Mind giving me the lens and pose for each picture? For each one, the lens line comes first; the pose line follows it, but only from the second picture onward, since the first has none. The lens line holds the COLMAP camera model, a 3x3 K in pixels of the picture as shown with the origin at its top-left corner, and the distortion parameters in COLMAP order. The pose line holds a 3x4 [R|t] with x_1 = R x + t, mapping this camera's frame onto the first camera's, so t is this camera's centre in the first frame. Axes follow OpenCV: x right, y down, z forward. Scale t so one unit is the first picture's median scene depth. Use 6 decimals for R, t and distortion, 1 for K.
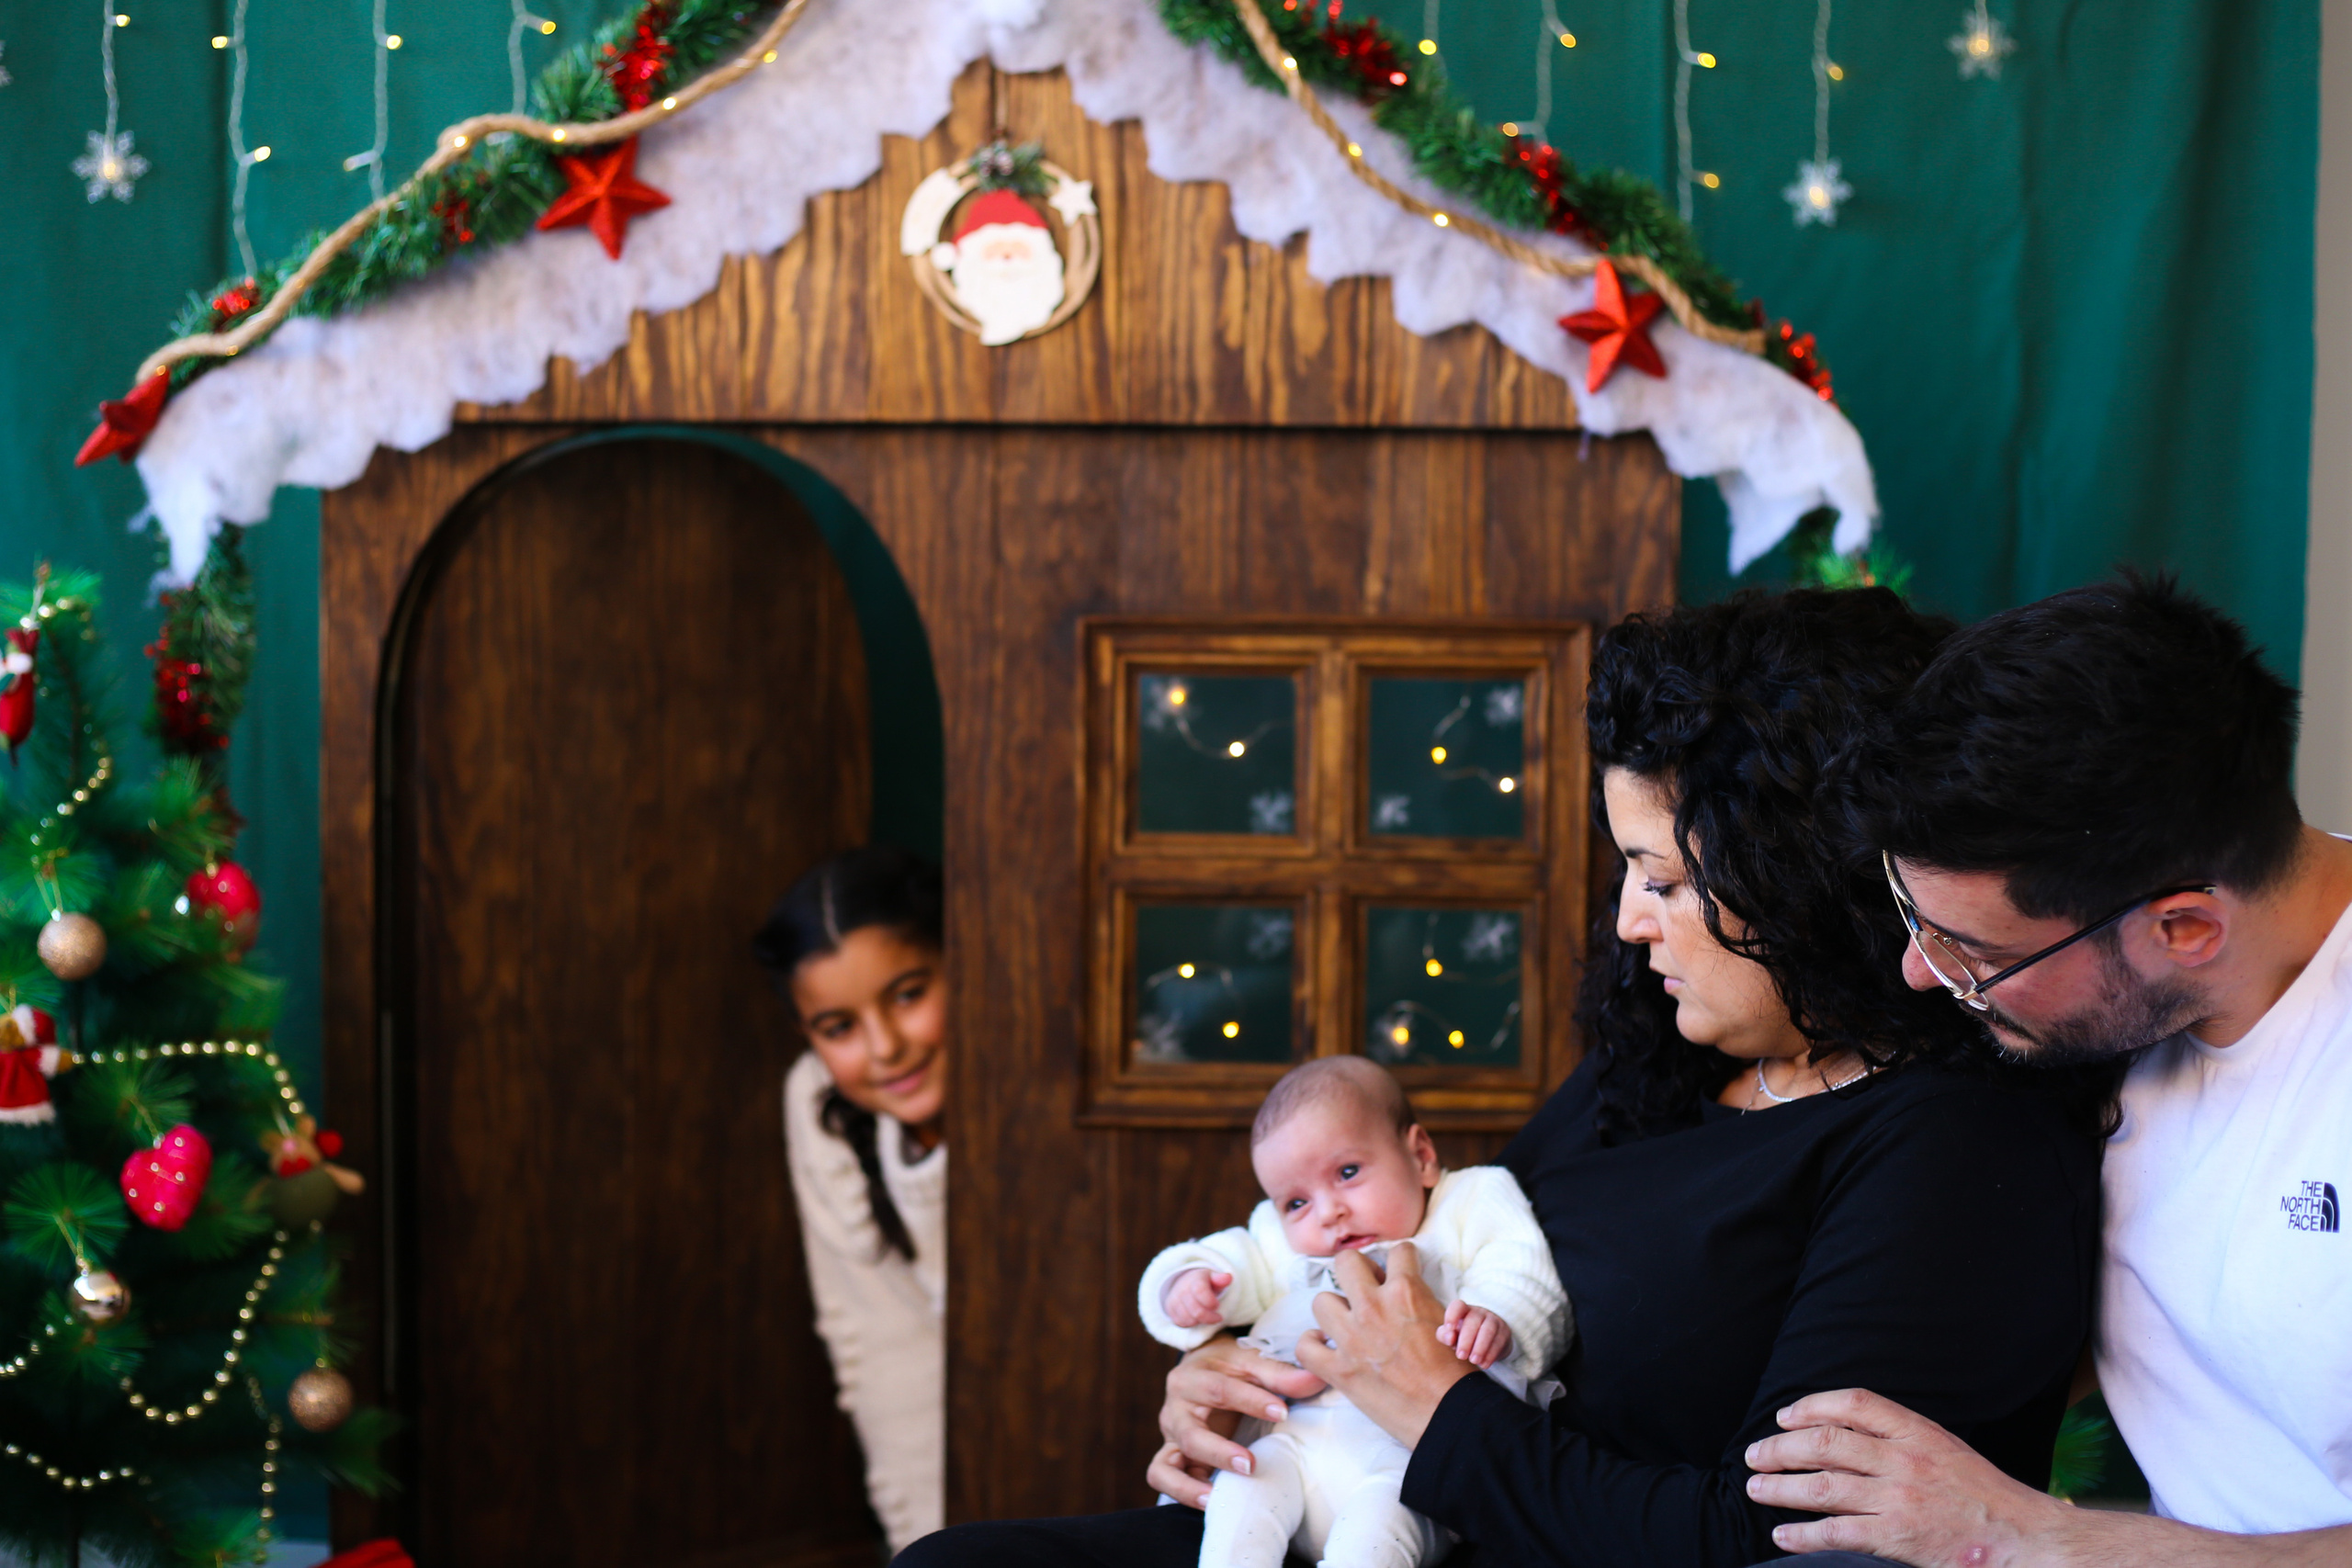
lens RADIAL K [[3672.2, 0, 1176.3], [0, 3672.2, 802.9], [0, 0, 1]] dist [-0.101777, 0.000000]
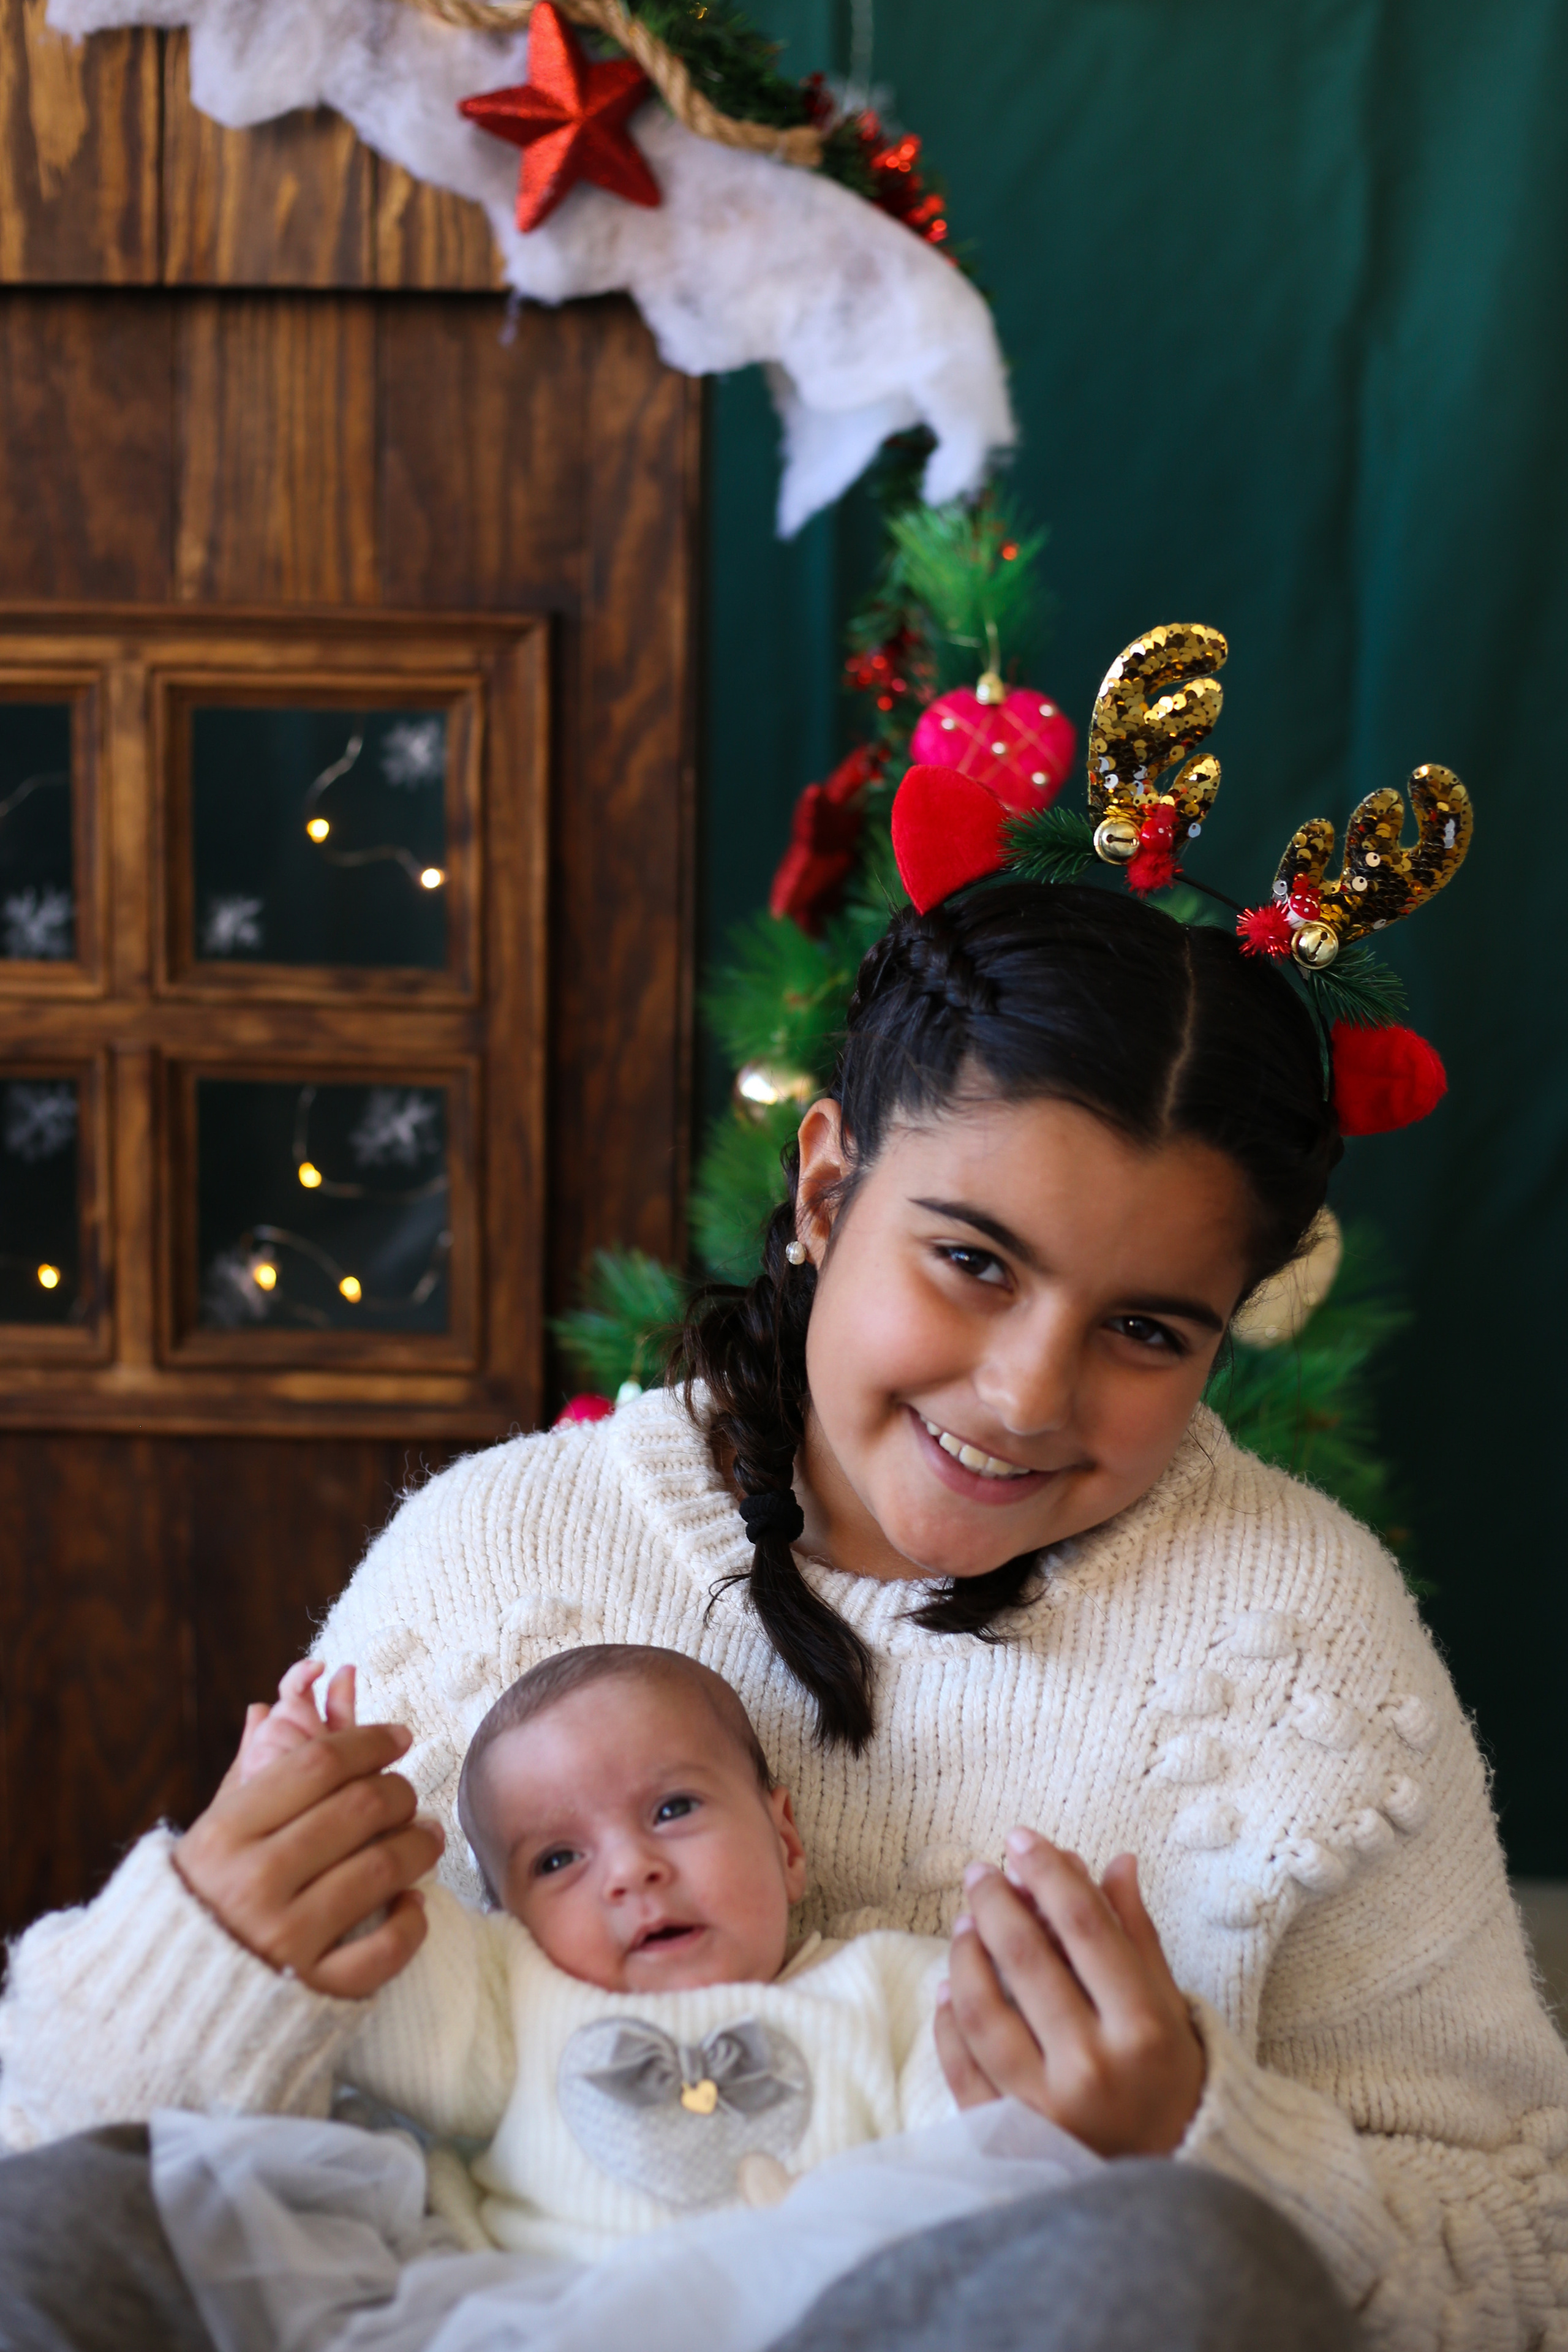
lens RADIAL K [[4041.6, 0, 788.3], [0, 4041.6, 1180.2], [0, 0, 1]] dist [-0.059517, 0.000000]
pose [[0.999911, 0.006288, 0.011771, 0.145252], [-0.007574, 0.993603, 0.112674, -0.032154], [-0.010987, -0.112753, 0.993562, 0.325486]]
